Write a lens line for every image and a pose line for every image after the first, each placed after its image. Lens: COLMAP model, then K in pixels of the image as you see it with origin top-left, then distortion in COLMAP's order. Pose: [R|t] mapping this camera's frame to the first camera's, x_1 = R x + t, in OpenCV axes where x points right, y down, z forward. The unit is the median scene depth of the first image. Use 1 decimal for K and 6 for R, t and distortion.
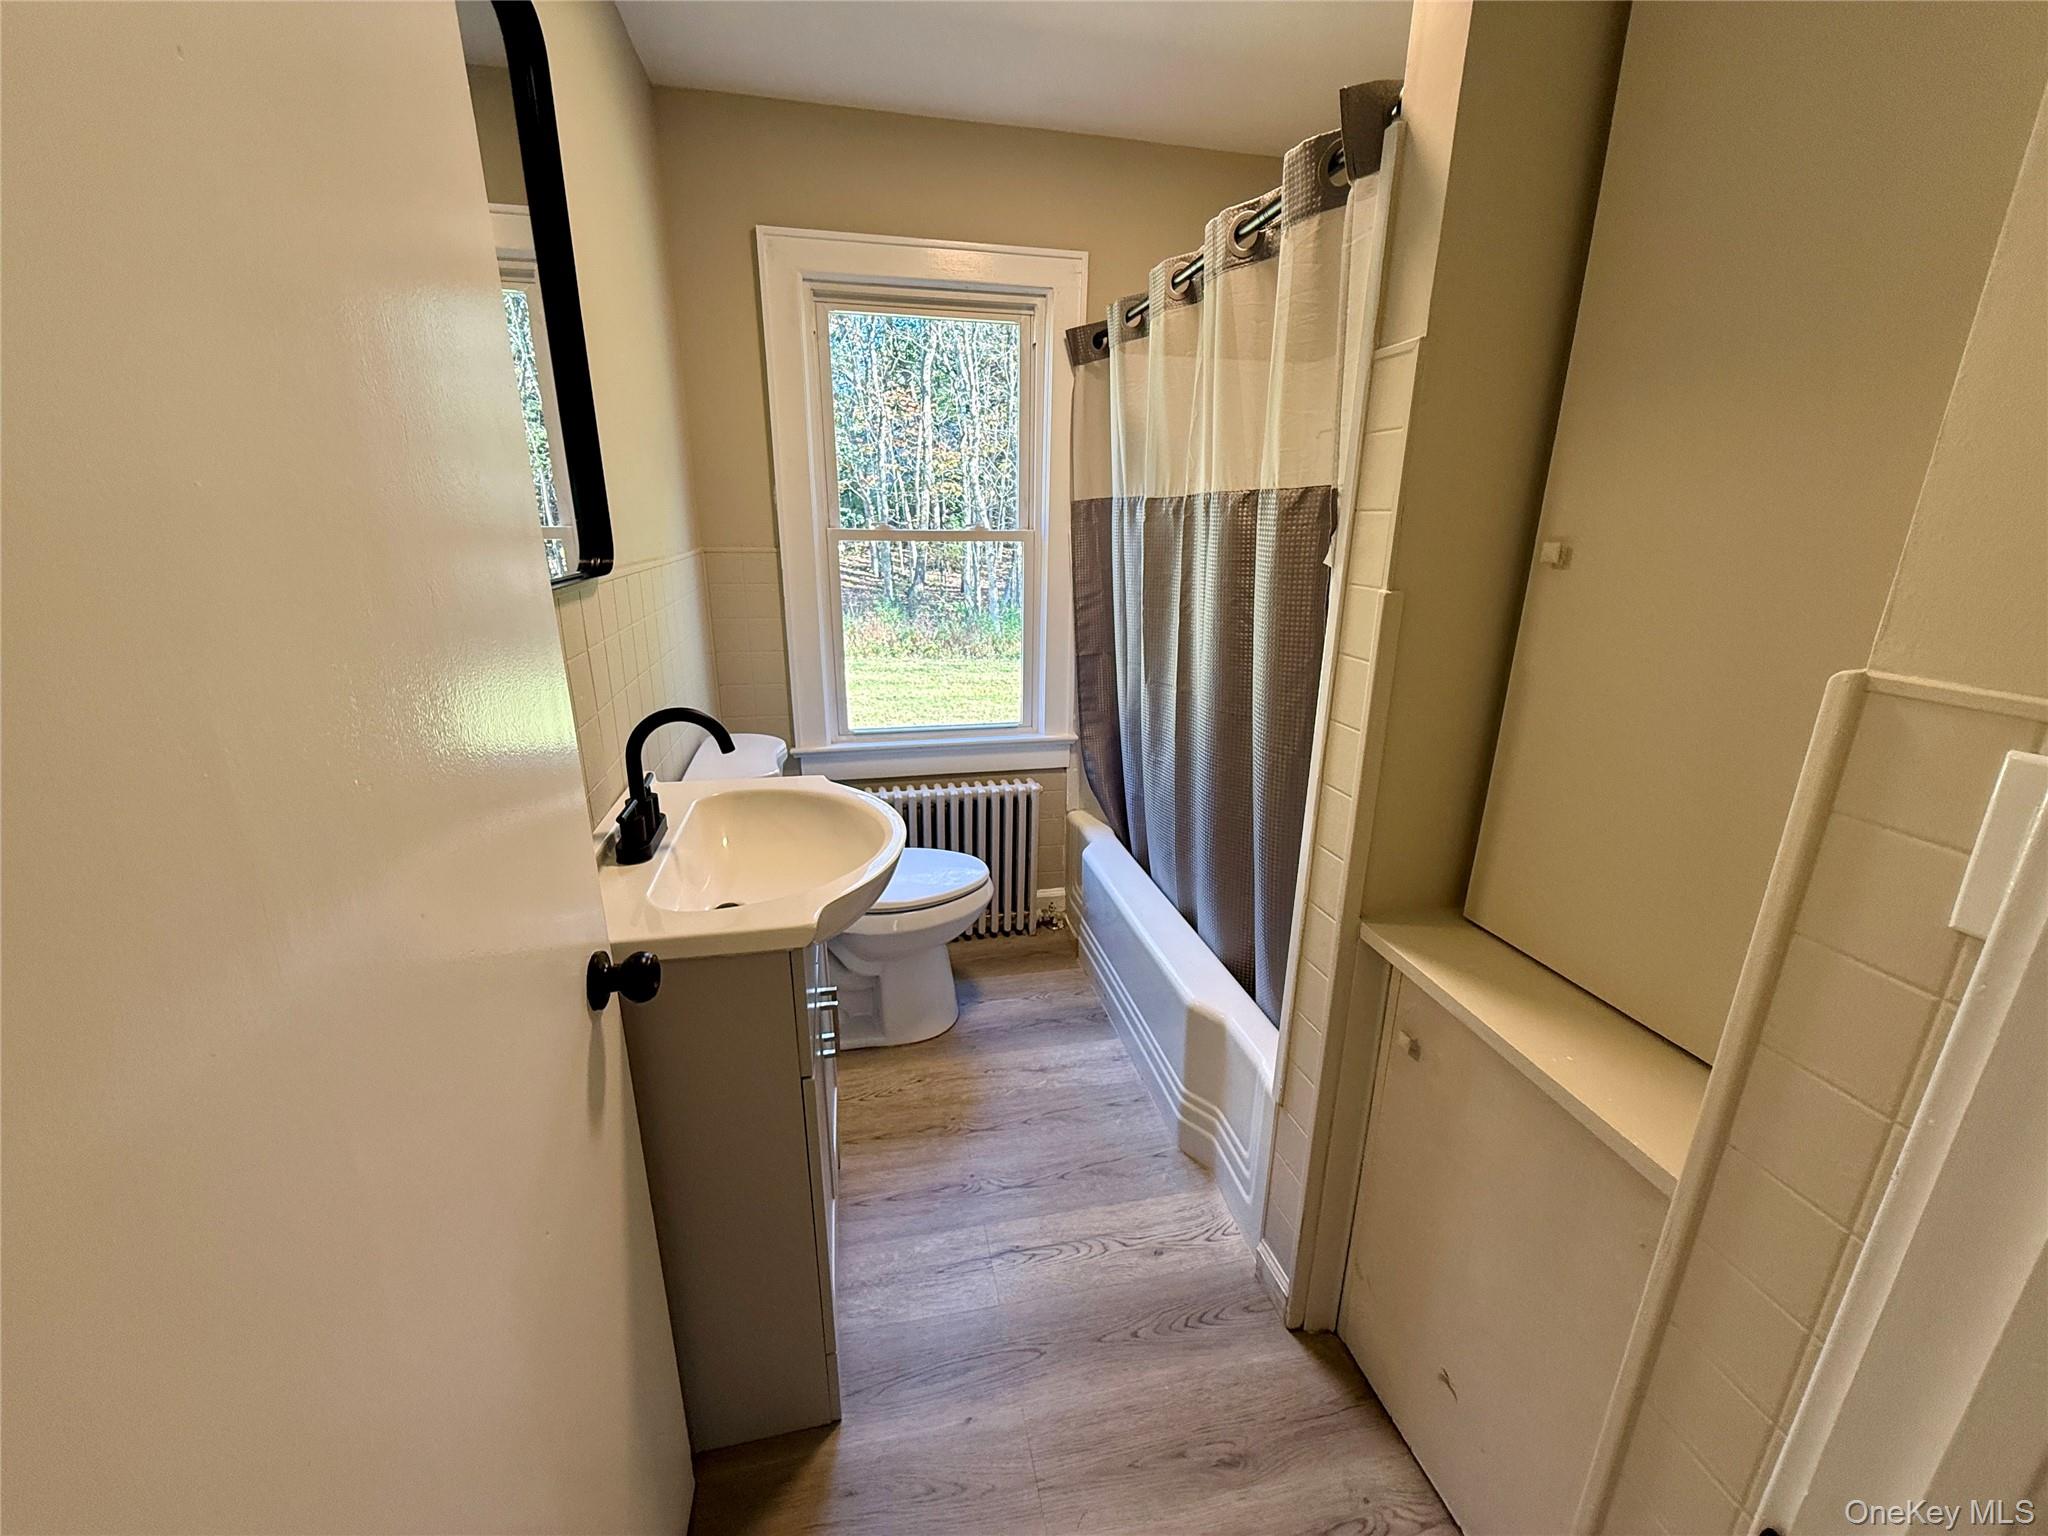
lens RADIAL K [[817.2, 0, 1027.3], [0, 817.2, 770.5], [0, 0, 1]] dist [-0.000713, -0.000097]
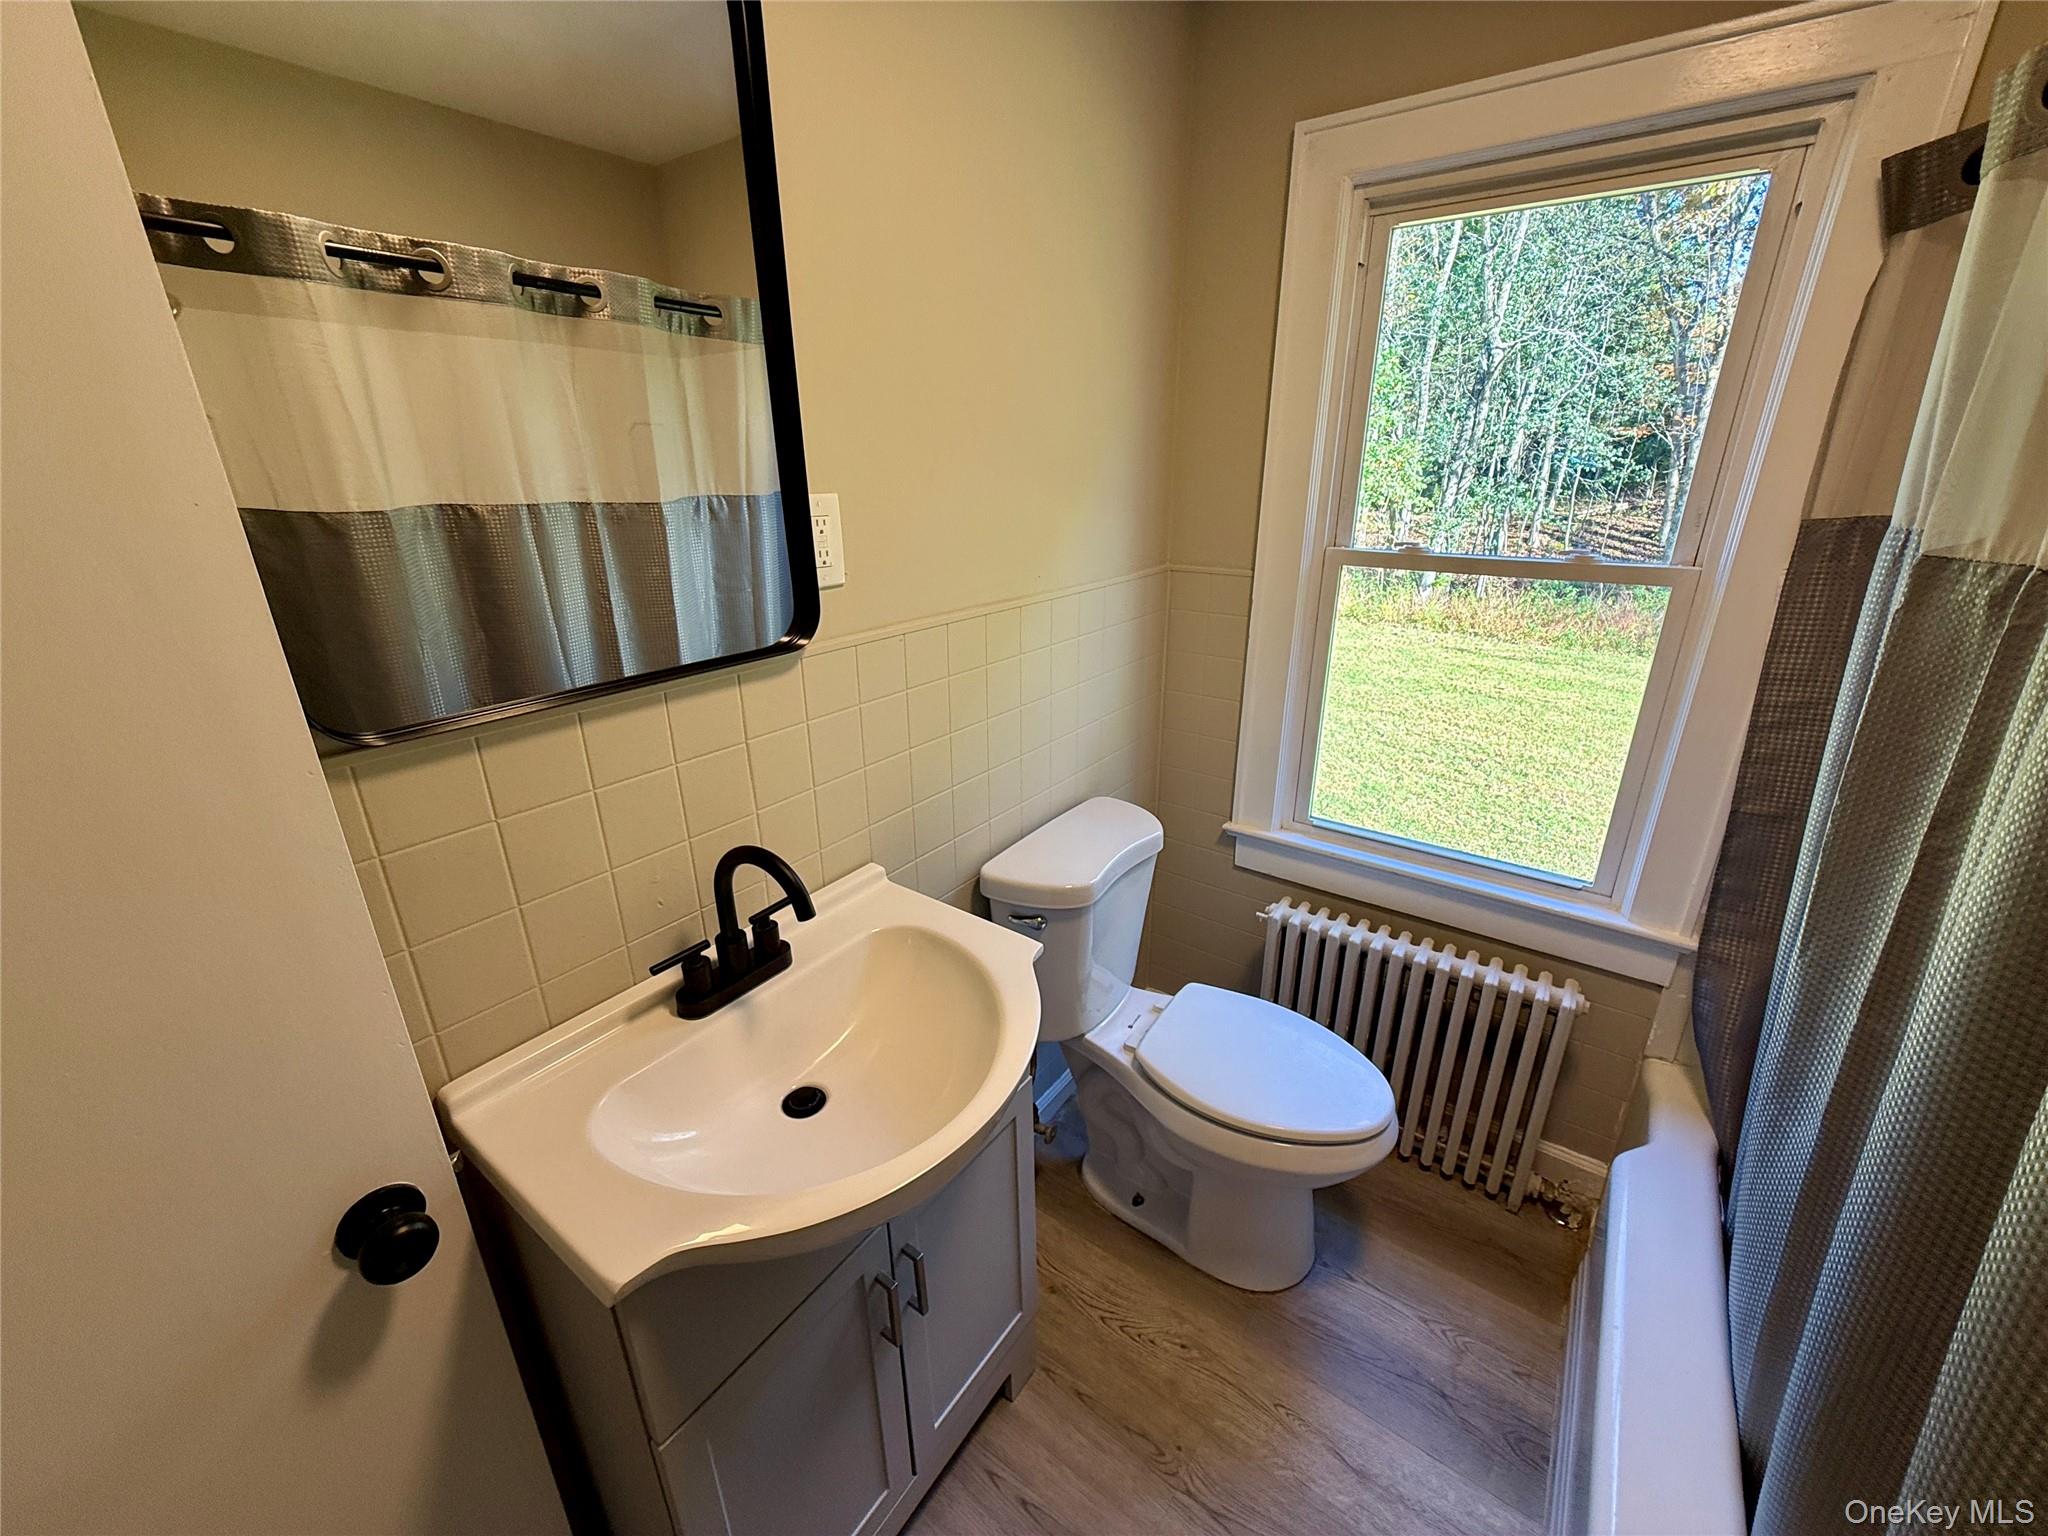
lens RADIAL K [[817.2, 0, 1027.3], [0, 817.2, 770.5], [0, 0, 1]] dist [-0.000713, -0.000097]
pose [[0.666282, 0.250670, -0.702306, 0.127895], [-0.209789, 0.966779, 0.146038, -0.154422], [0.715582, 0.050034, 0.696735, 0.317096]]
